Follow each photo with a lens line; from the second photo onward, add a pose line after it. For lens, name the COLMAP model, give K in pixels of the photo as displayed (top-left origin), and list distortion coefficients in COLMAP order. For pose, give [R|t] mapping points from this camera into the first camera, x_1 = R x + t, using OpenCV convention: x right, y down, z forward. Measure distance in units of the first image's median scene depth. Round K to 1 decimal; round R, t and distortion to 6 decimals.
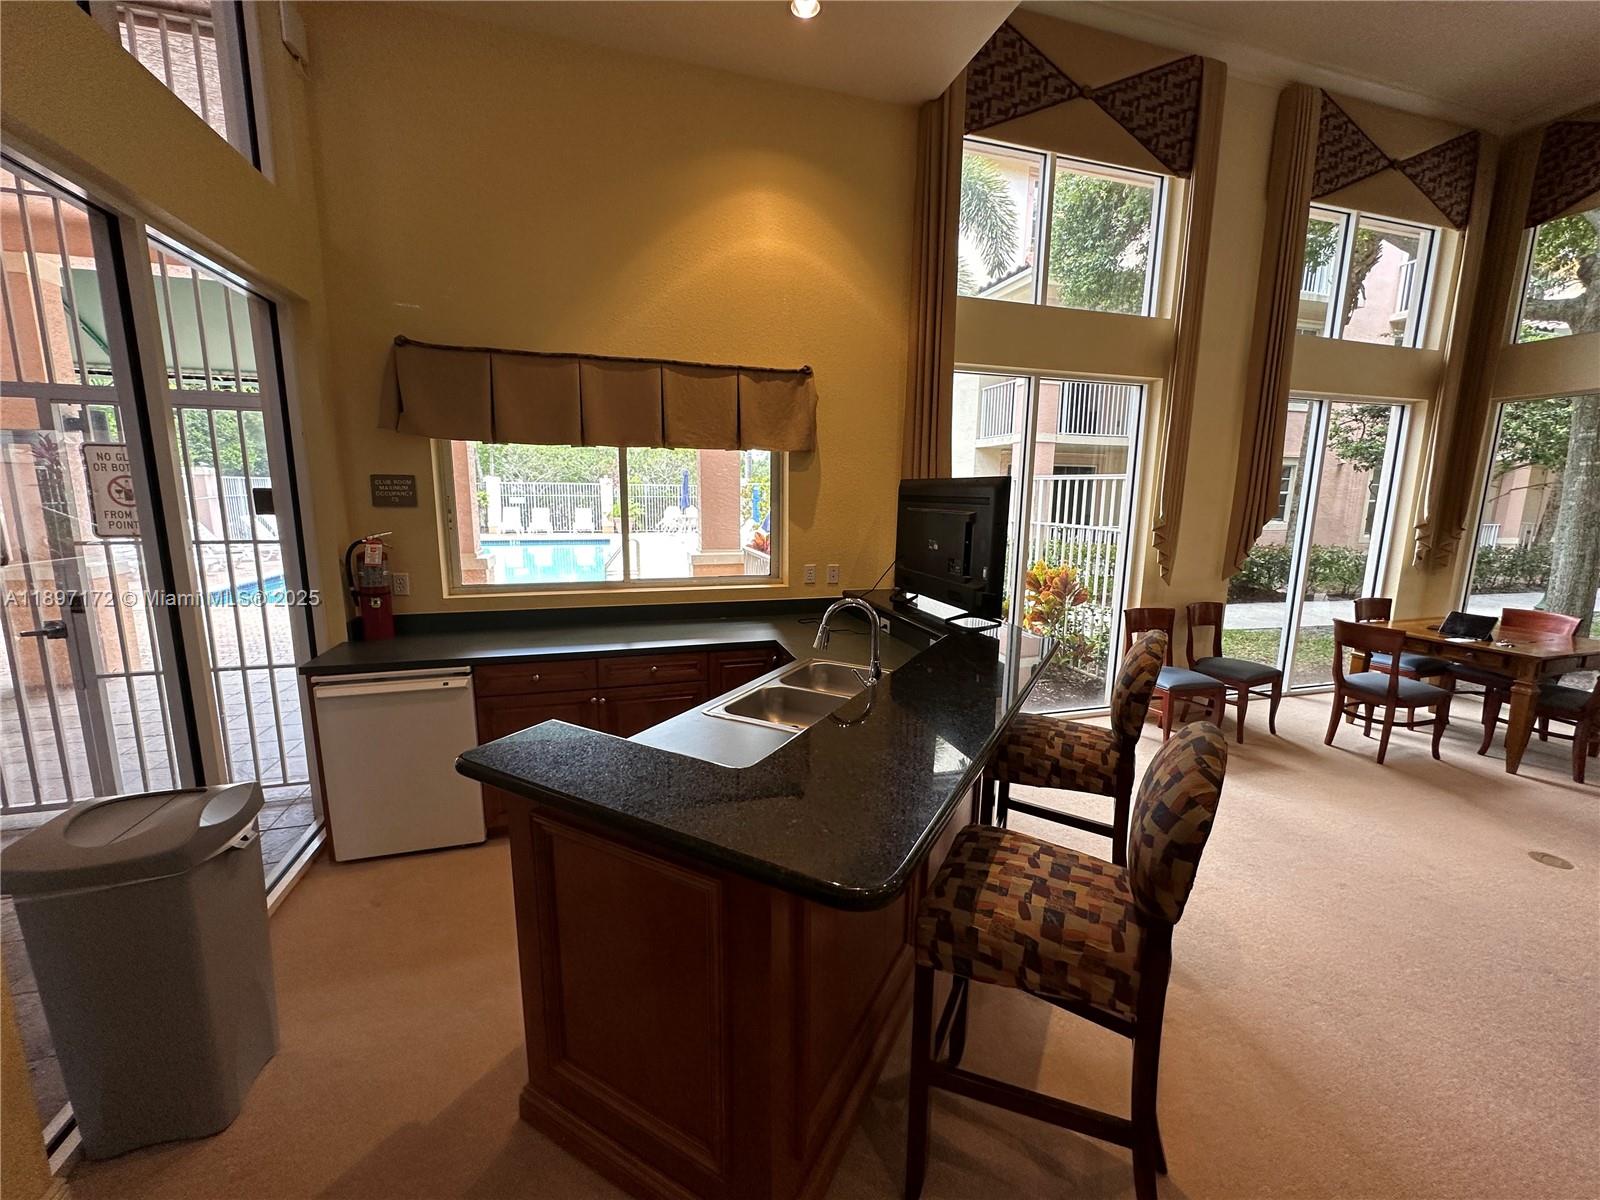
lens RADIAL K [[633.7, 0, 789.8], [0, 633.7, 600.4], [0, 0, 1]] dist [0.010611, 0.000299]
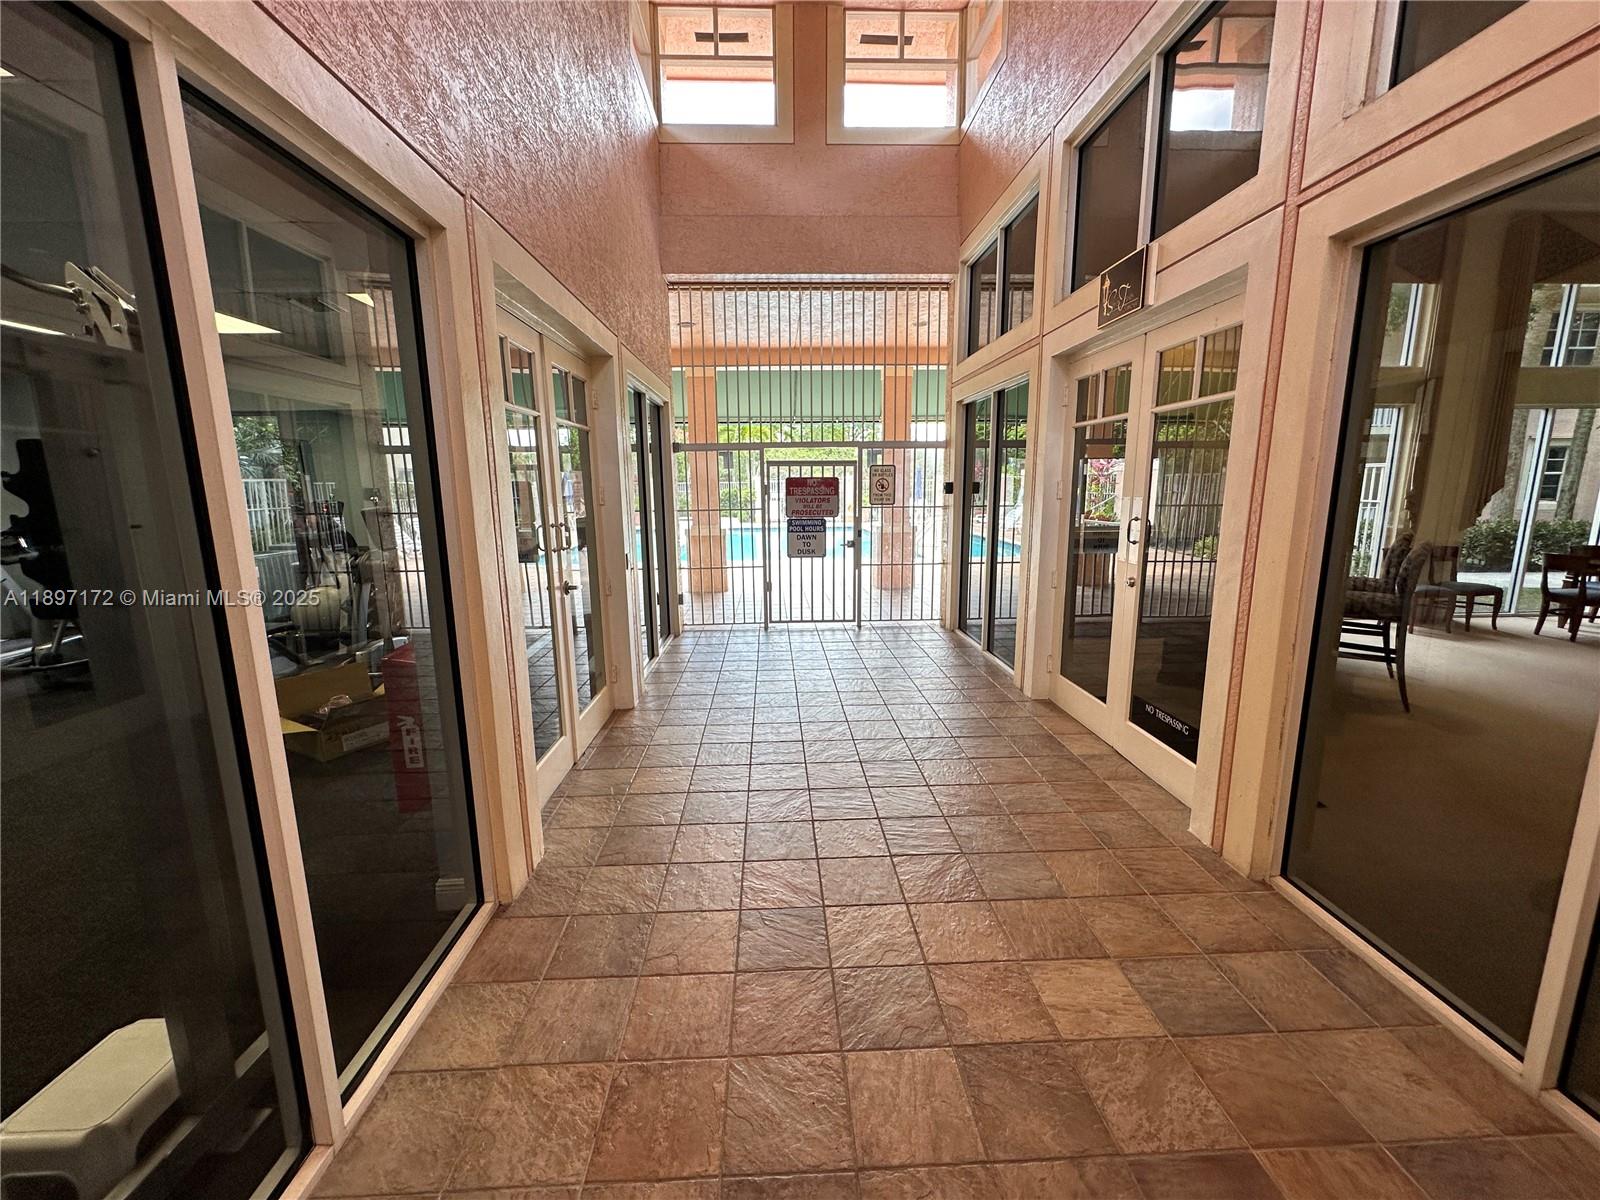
lens RADIAL K [[633.7, 0, 806.2], [0, 633.7, 598.5], [0, 0, 1]] dist [0.010611, 0.000299]
pose [[0.975490, 0.022006, -0.218941, -0.533348], [-0.020659, 0.999751, 0.008443, 0.155791], [0.219072, -0.003713, 0.975702, -0.889124]]
